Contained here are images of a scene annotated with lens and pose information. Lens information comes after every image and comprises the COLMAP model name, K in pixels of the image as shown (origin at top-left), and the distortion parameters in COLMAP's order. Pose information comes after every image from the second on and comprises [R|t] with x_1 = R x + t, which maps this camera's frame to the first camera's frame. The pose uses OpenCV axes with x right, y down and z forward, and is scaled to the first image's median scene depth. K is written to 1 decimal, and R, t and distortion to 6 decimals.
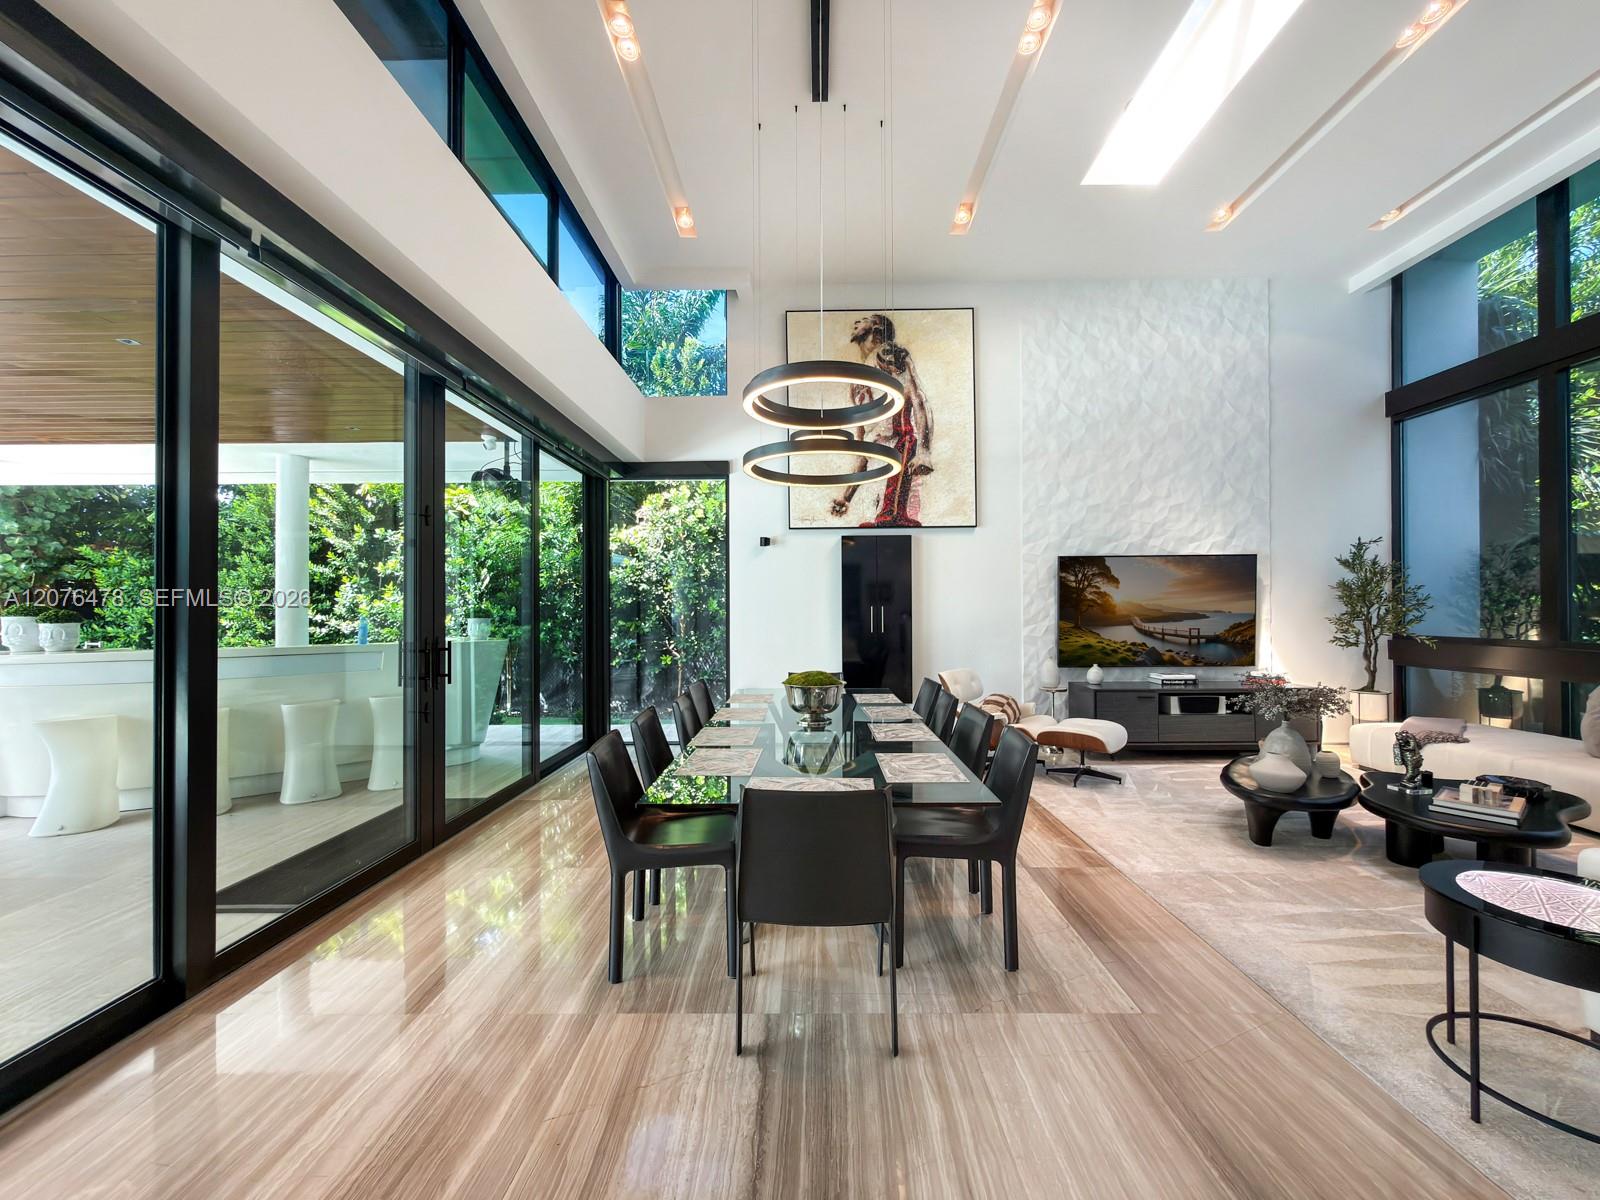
lens RADIAL K [[648.6, 0, 803.7], [0, 648.6, 604.9], [0, 0, 1]] dist [0.000051, 0.000119]
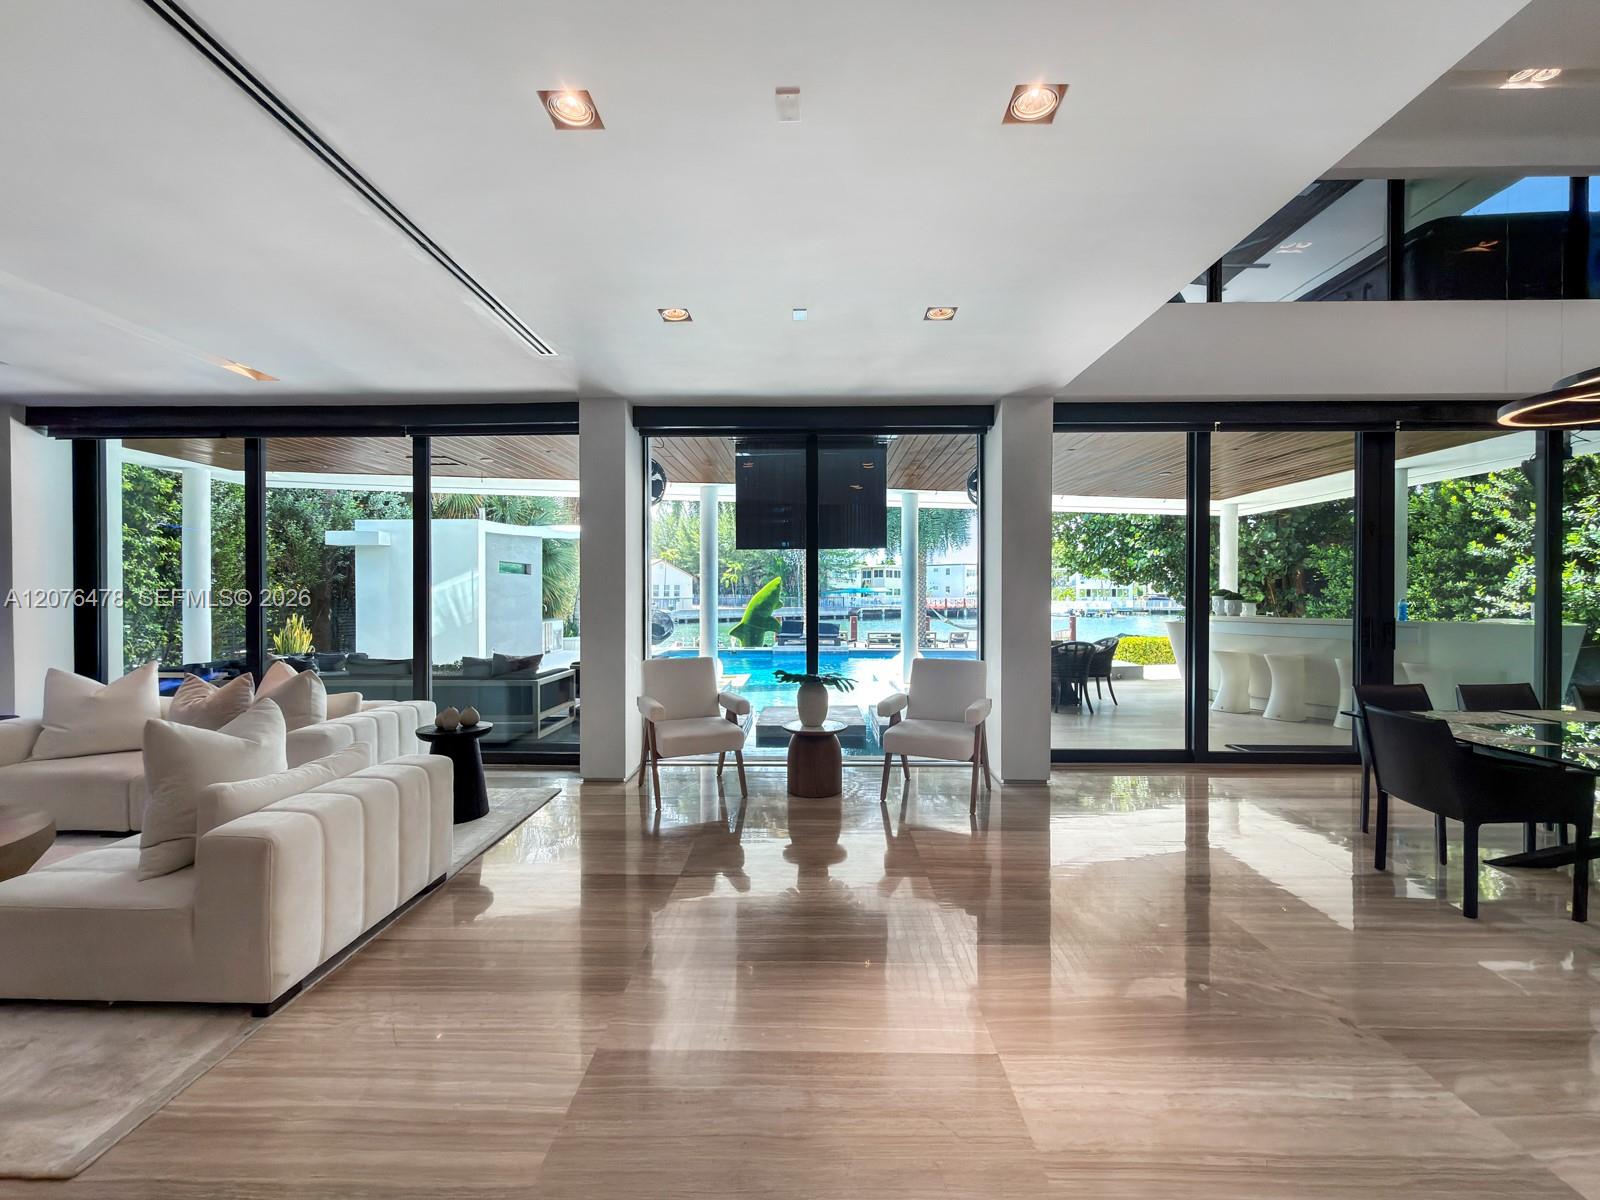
lens RADIAL K [[648.6, 0, 802.9], [0, 648.6, 595.0], [0, 0, 1]] dist [0.000051, 0.000119]
pose [[-0.010820, 0.009721, -0.999894, 0.294676], [0.009218, 0.999911, 0.009622, -0.006186], [0.999899, -0.009113, -0.010909, -0.079536]]
